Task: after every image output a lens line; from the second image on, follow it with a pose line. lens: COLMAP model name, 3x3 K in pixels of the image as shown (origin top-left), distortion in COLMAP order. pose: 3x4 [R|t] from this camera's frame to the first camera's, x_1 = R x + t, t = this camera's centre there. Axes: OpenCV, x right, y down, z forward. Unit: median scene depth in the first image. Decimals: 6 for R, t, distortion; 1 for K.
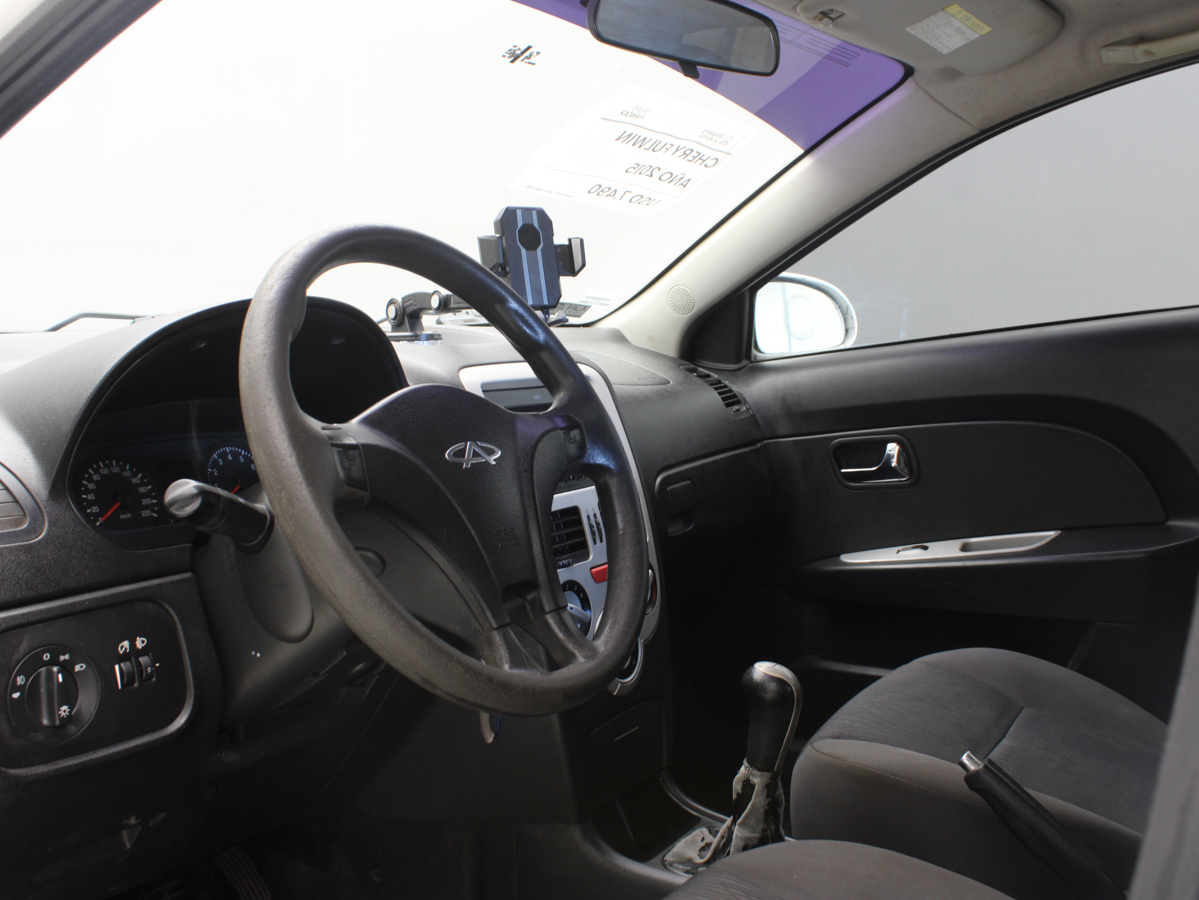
lens RADIAL K [[1218.3, 0, 602.9], [0, 1218.3, 446.9], [0, 0, 1]] dist [-0.098554, 0.000000]
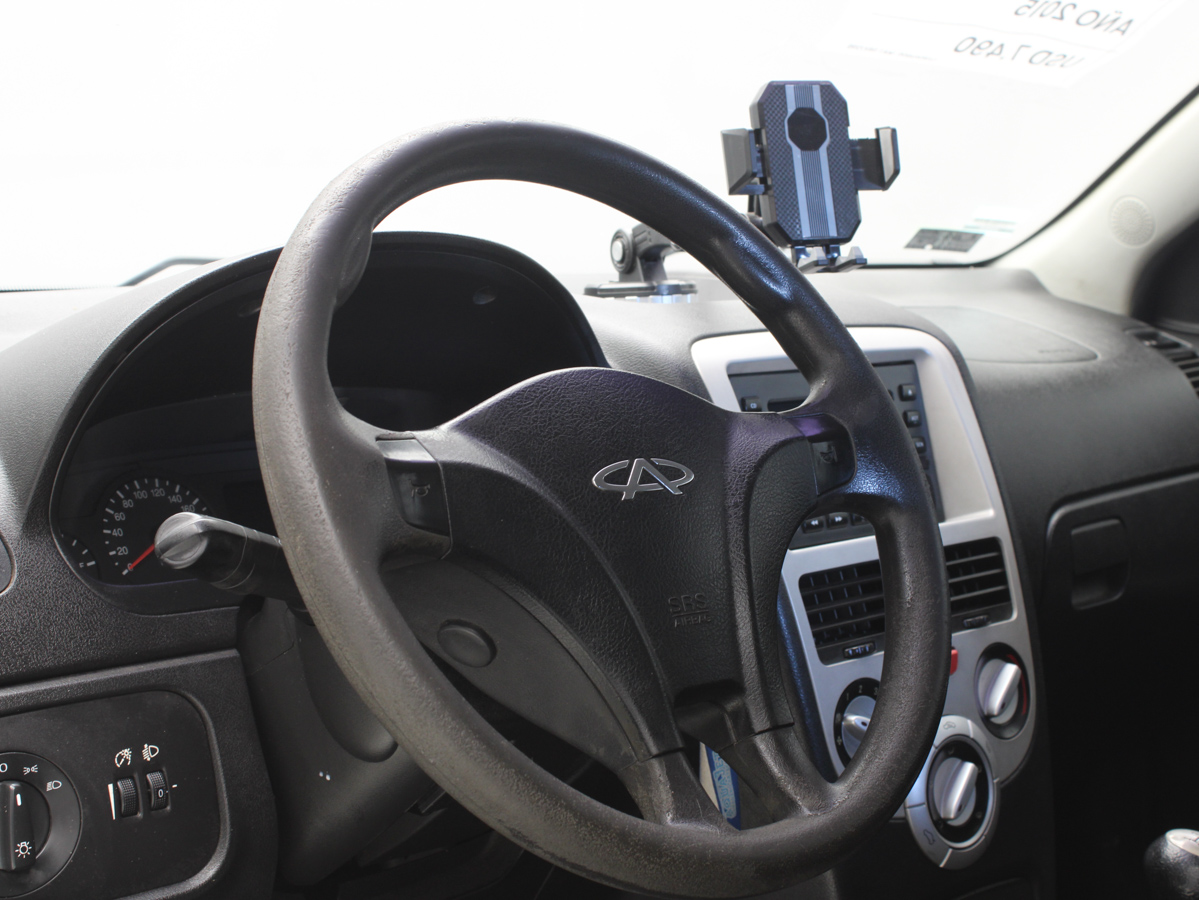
lens RADIAL K [[1893.4, 0, 600.5], [0, 1893.4, 458.5], [0, 0, 1]] dist [-0.034253, 0.000000]
pose [[0.963141, 0.010041, -0.268810, 0.101851], [-0.009078, 0.999947, 0.004827, -0.006544], [0.268844, -0.002209, 0.963181, 0.031950]]
